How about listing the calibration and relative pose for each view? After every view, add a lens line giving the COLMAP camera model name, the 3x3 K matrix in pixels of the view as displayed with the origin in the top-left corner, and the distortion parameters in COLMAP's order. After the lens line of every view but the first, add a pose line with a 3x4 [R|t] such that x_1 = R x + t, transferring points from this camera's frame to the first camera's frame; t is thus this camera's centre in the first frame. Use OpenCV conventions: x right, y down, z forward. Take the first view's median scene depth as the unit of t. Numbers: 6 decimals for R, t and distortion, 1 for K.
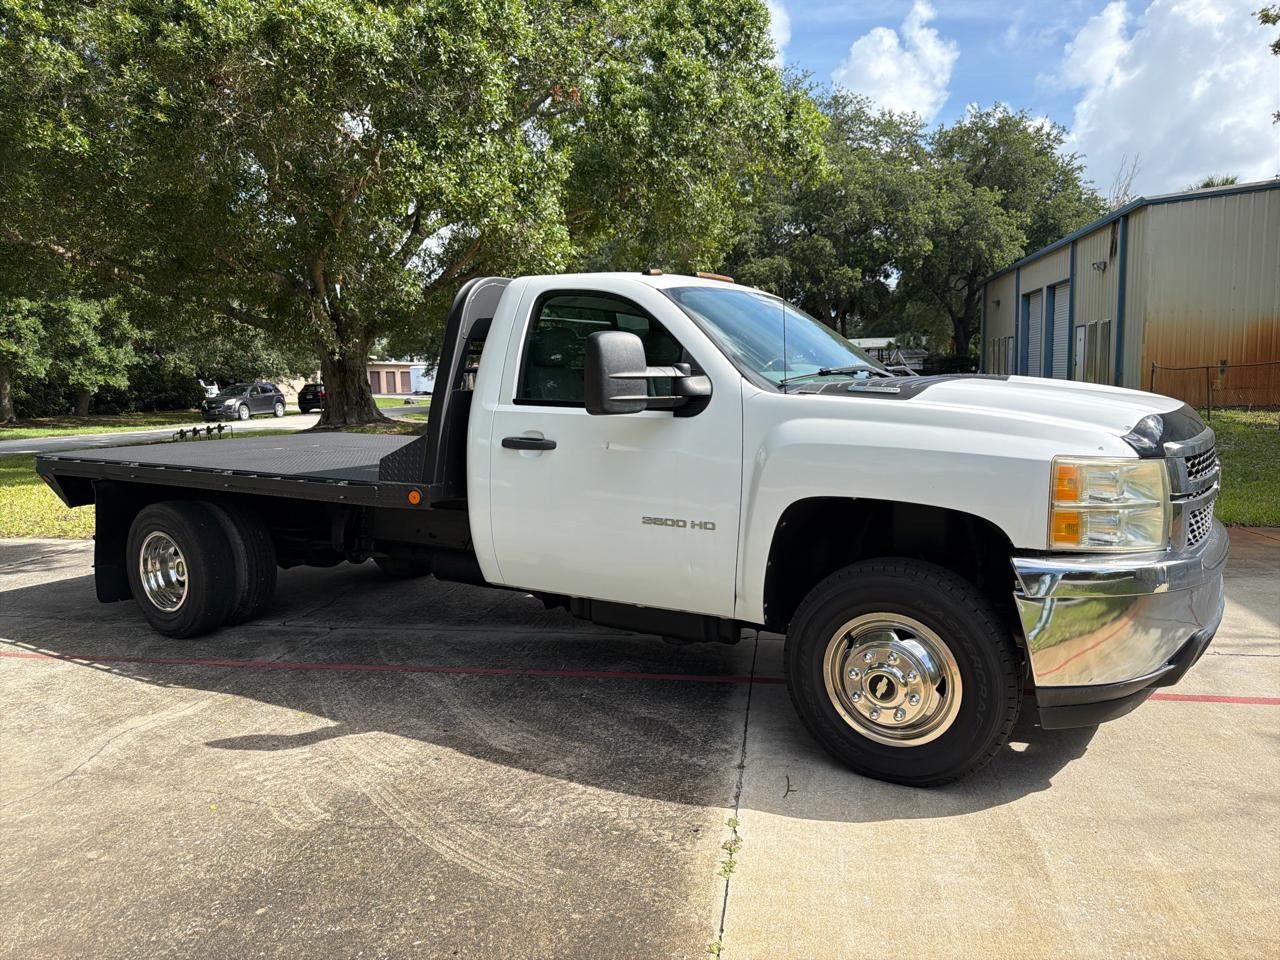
lens RADIAL K [[890.5, 0, 634.7], [0, 890.5, 480.9], [0, 0, 1]] dist [0.050346, -0.068129]
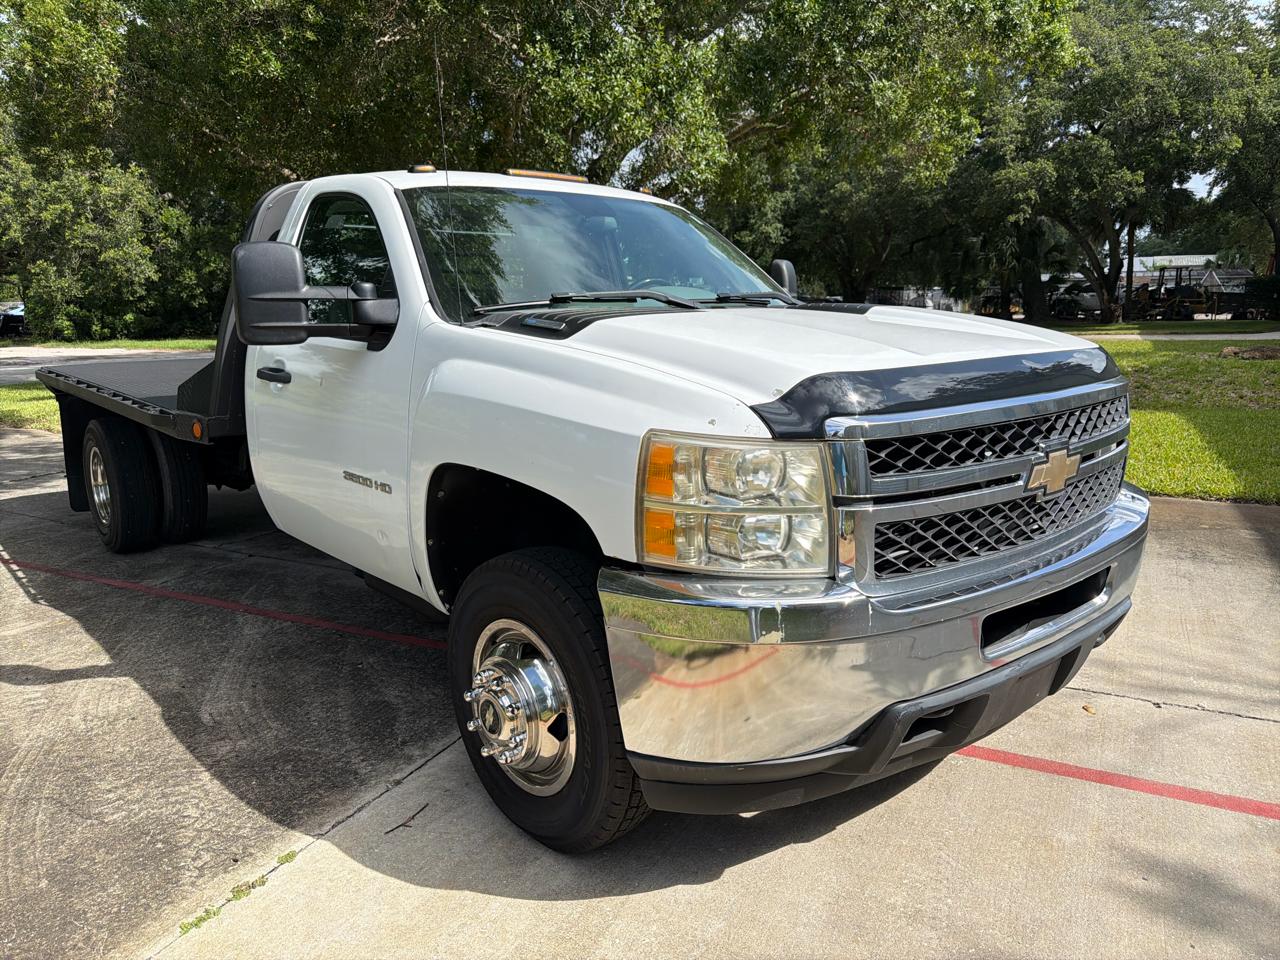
lens RADIAL K [[907.7, 0, 650.6], [0, 907.7, 472.1], [0, 0, 1]] dist [-0.002256, 0.000482]
pose [[0.962558, 0.063261, -0.263590, 0.433949], [-0.043001, 0.995709, 0.081942, -0.033302], [0.267643, -0.067539, 0.961148, 0.225961]]
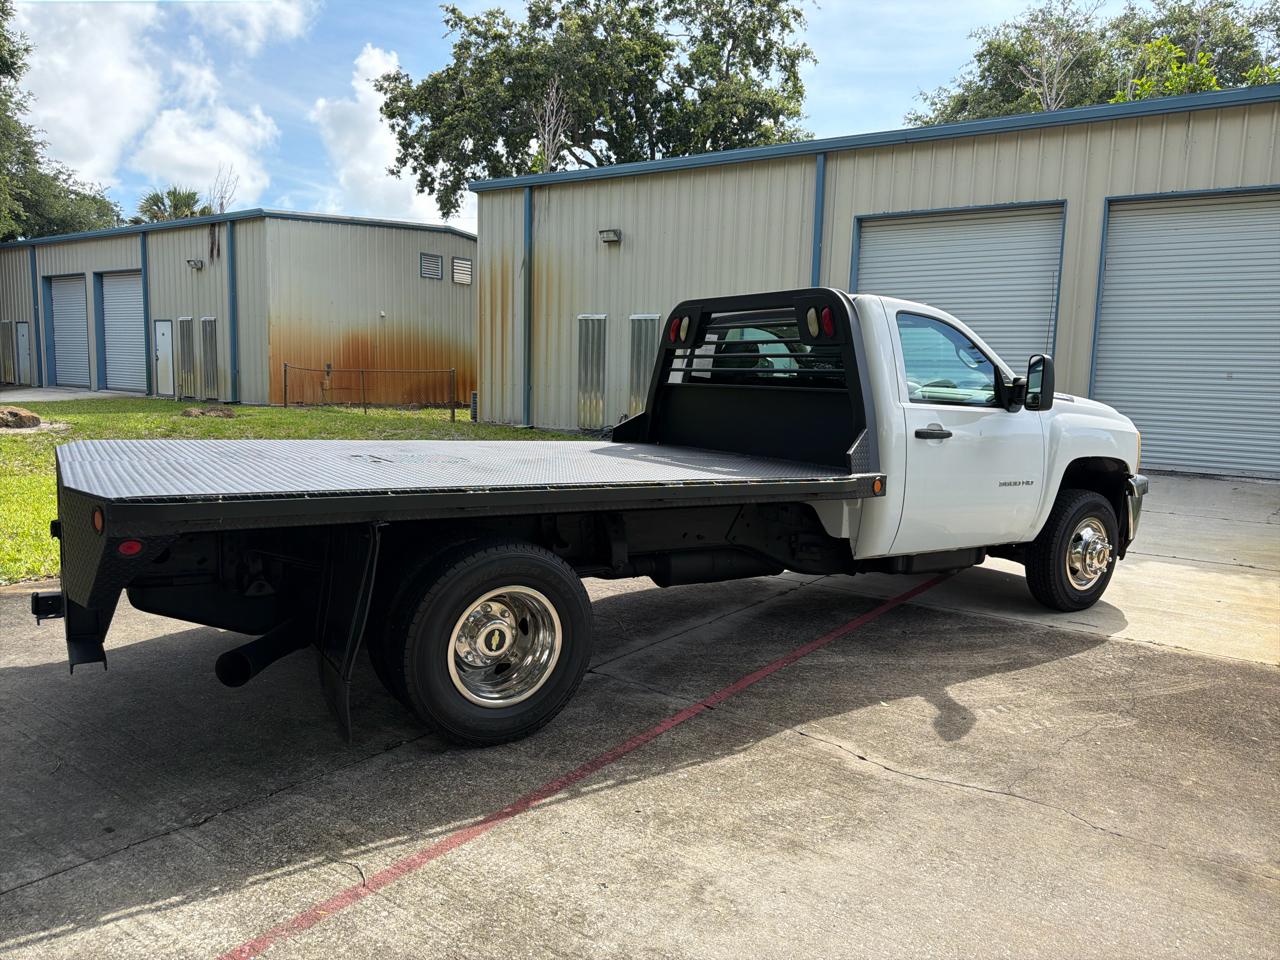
lens RADIAL K [[894.5, 0, 646.1], [0, 894.5, 479.6], [0, 0, 1]] dist [0.040225, -0.050131]
pose [[0.418057, -0.065573, 0.906051, -1.336804], [0.062964, 0.997084, 0.043109, -0.053846], [-0.906236, 0.039026, 0.420967, 0.773615]]
